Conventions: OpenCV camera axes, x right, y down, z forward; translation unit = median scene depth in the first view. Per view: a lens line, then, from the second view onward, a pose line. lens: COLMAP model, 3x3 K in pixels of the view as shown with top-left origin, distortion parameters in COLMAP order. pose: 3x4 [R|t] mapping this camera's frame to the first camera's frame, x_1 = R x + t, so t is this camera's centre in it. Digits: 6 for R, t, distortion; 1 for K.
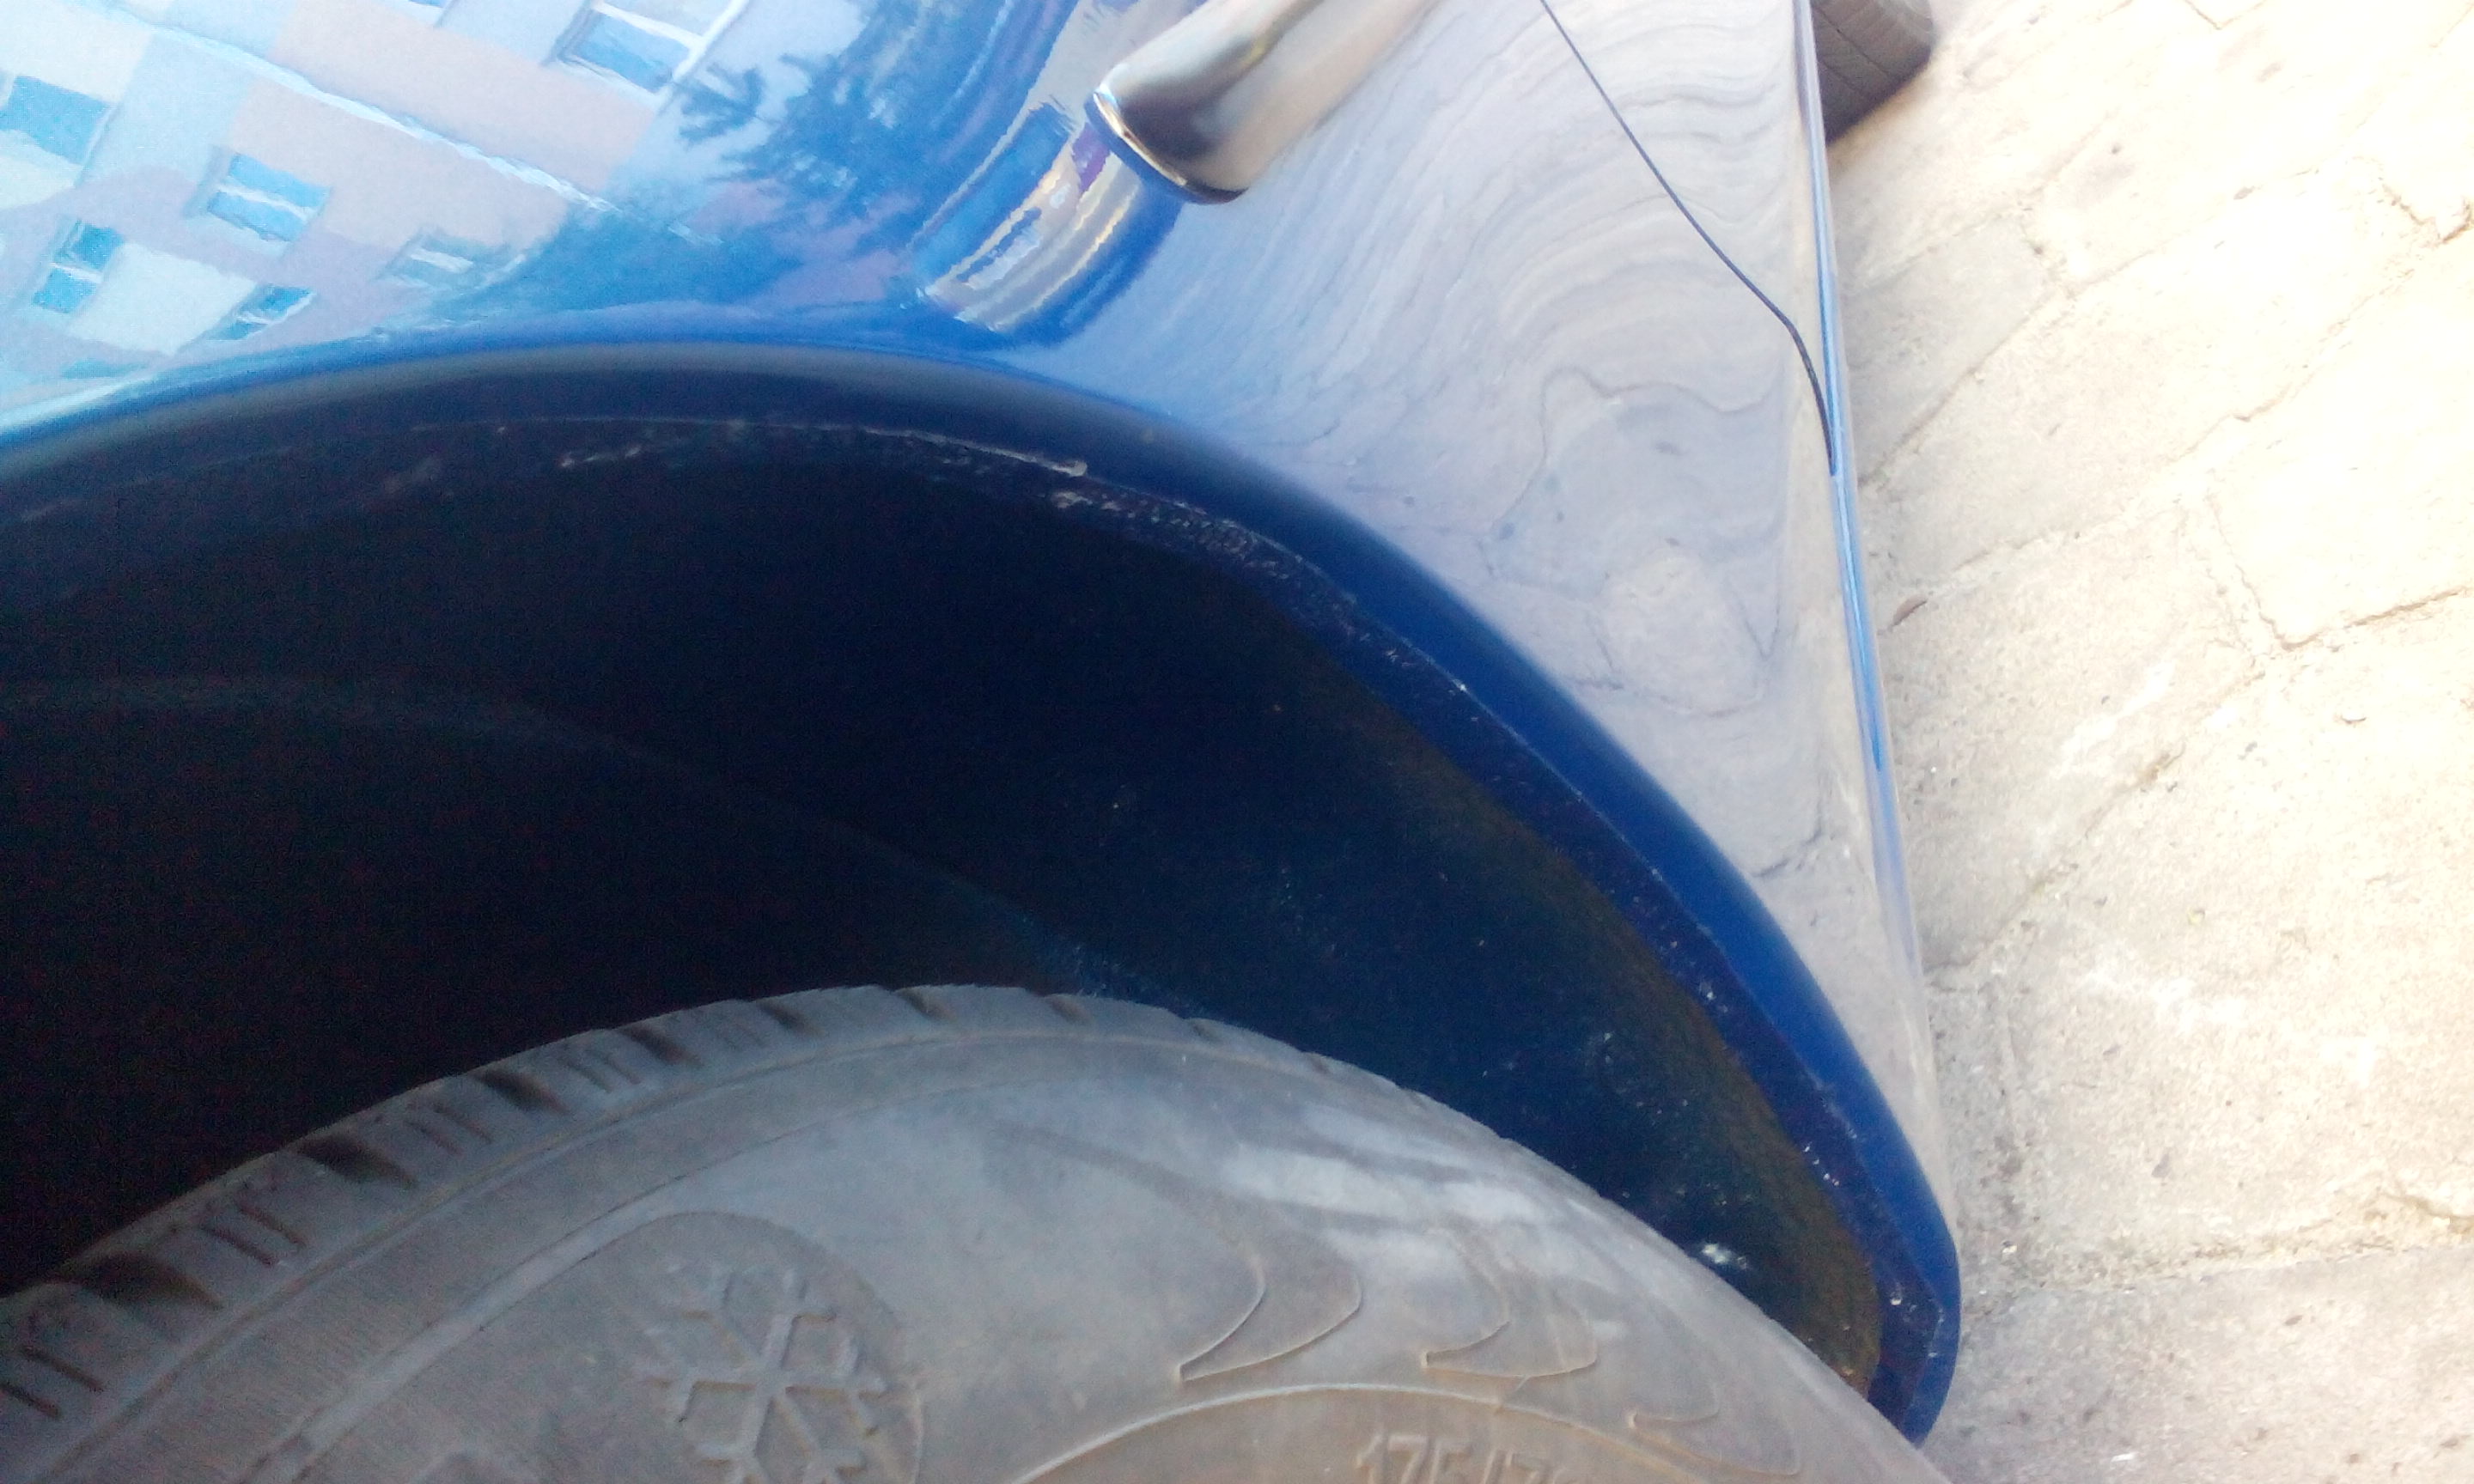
lens RADIAL K [[3117.4, 0, 1237.6], [0, 3117.4, 741.1], [0, 0, 1]] dist [0.062570, 0.000000]
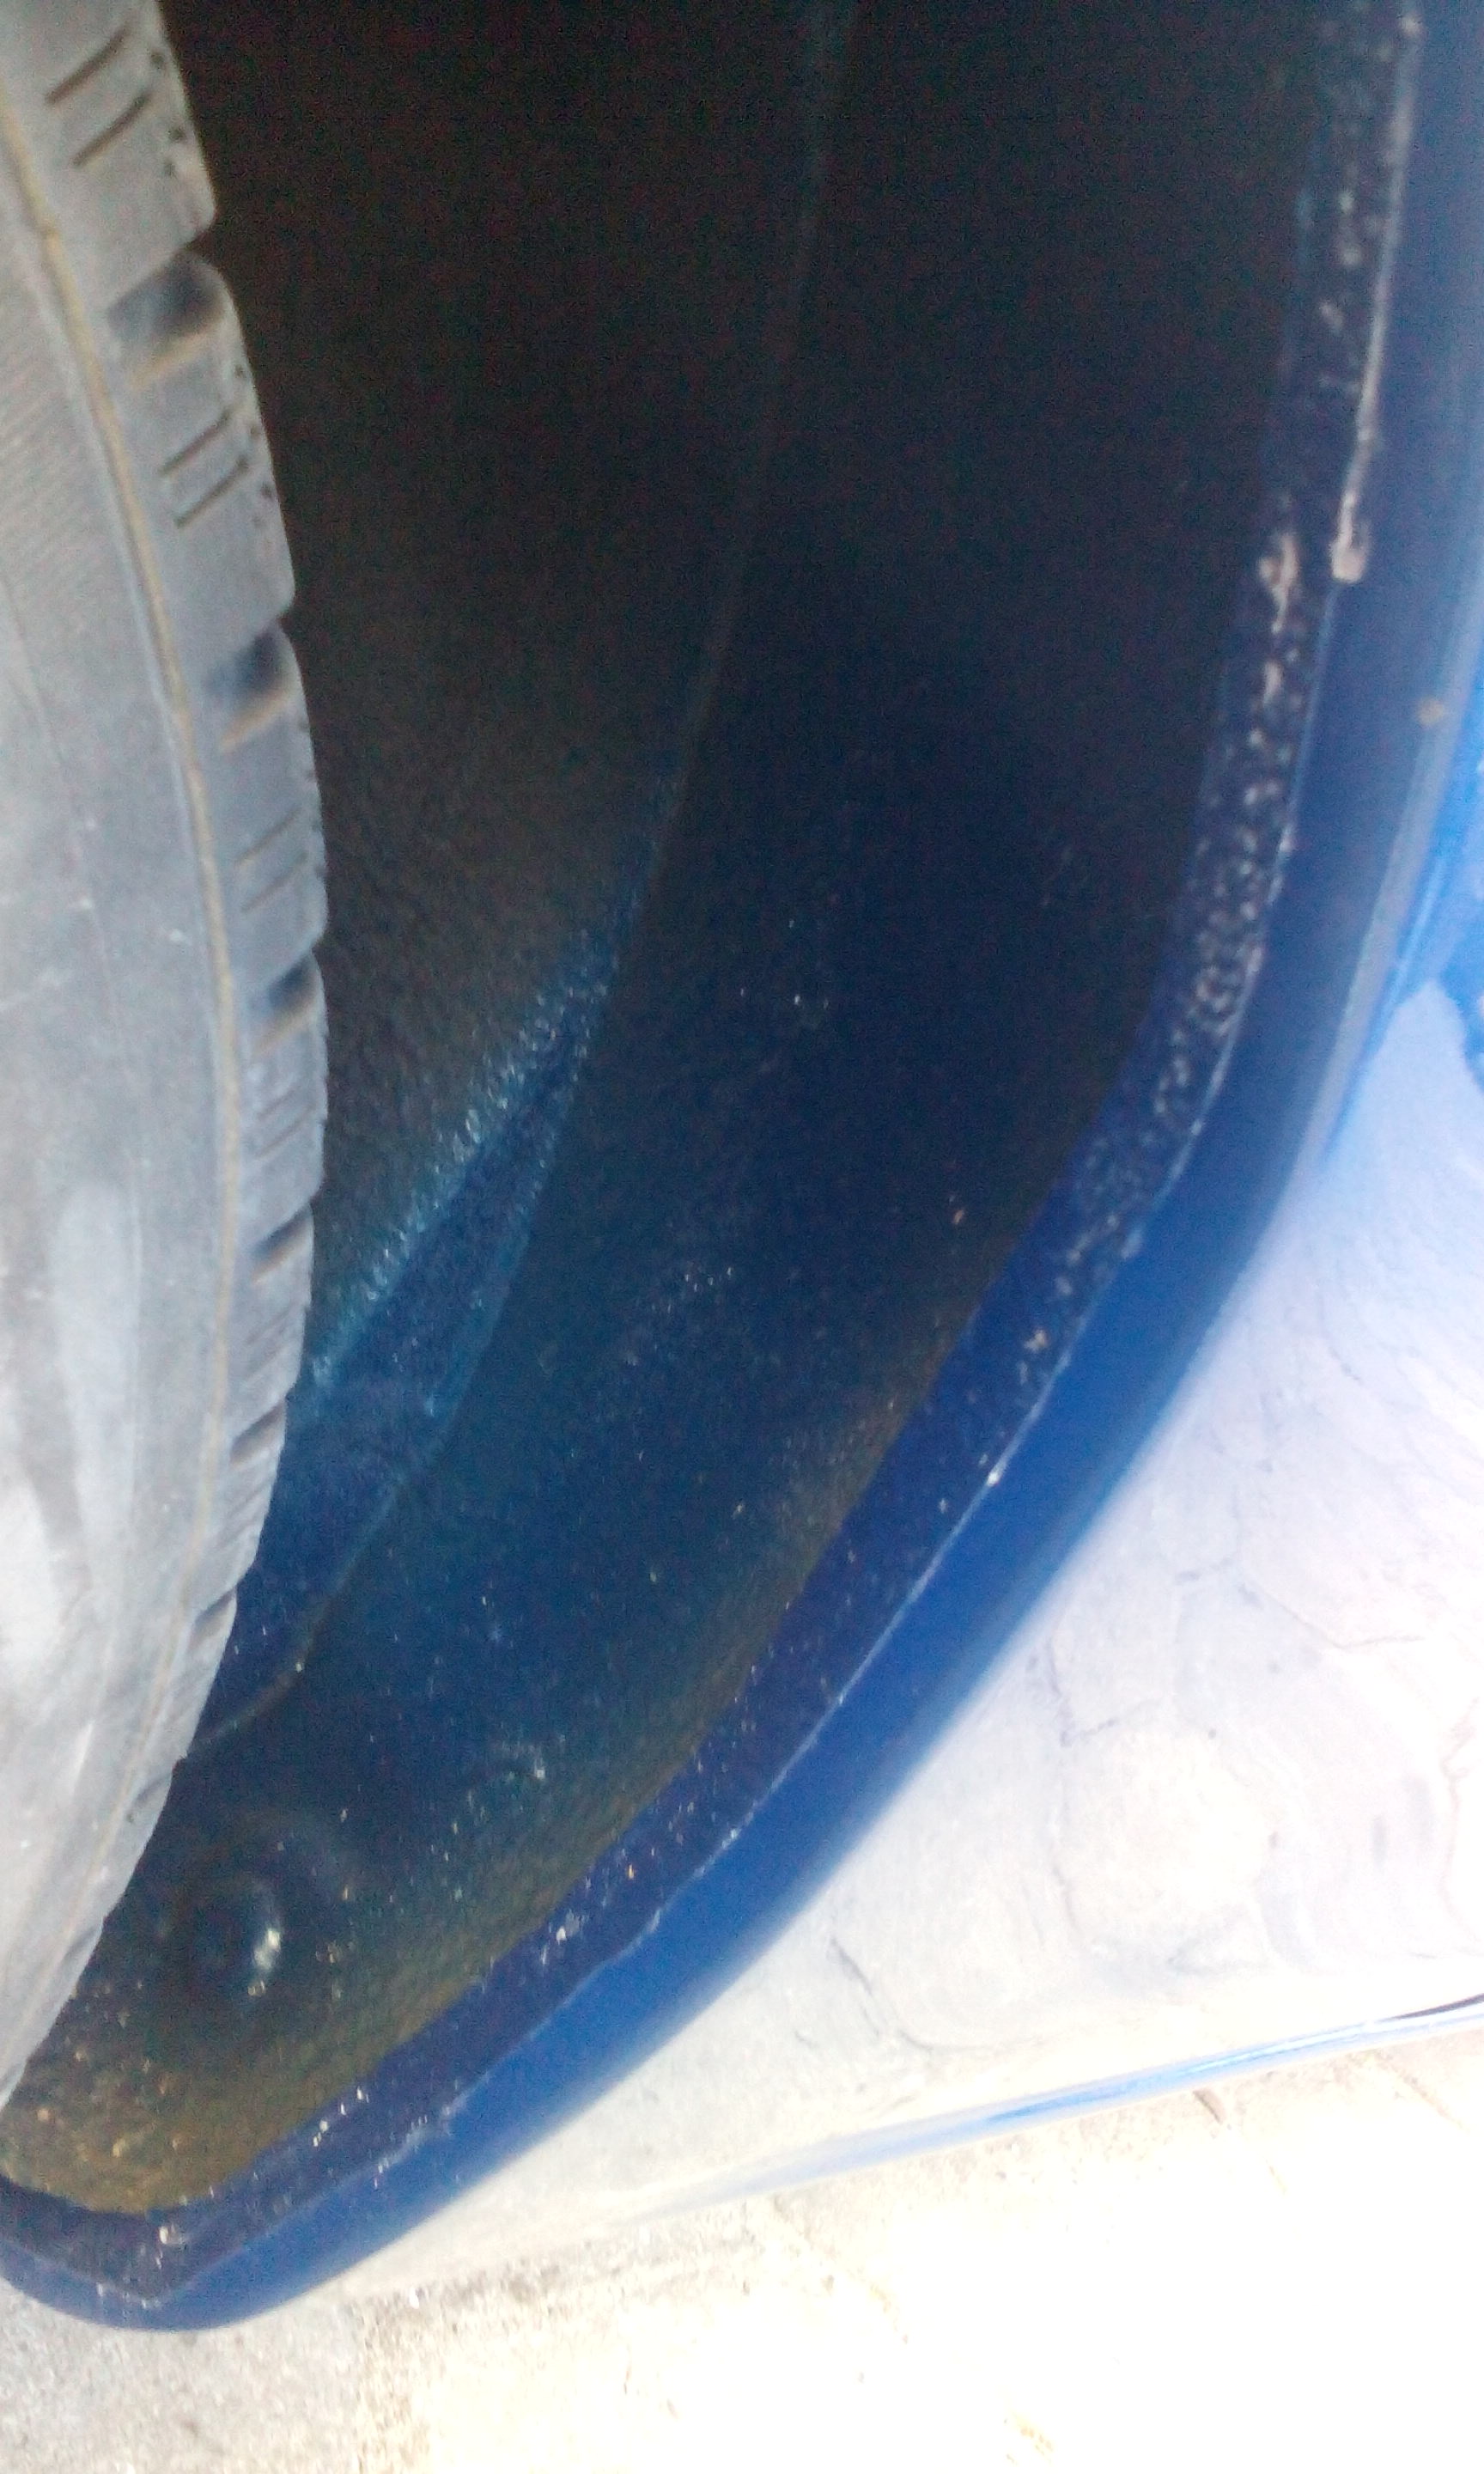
lens RADIAL K [[3117.4, 0, 742.1], [0, 3117.4, 1236.5], [0, 0, 1]] dist [0.062570, 0.000000]
pose [[0.078032, 0.995590, -0.052065, 0.041619], [-0.993105, 0.082208, 0.083566, -0.017350], [0.087478, 0.045185, 0.995141, 0.328194]]
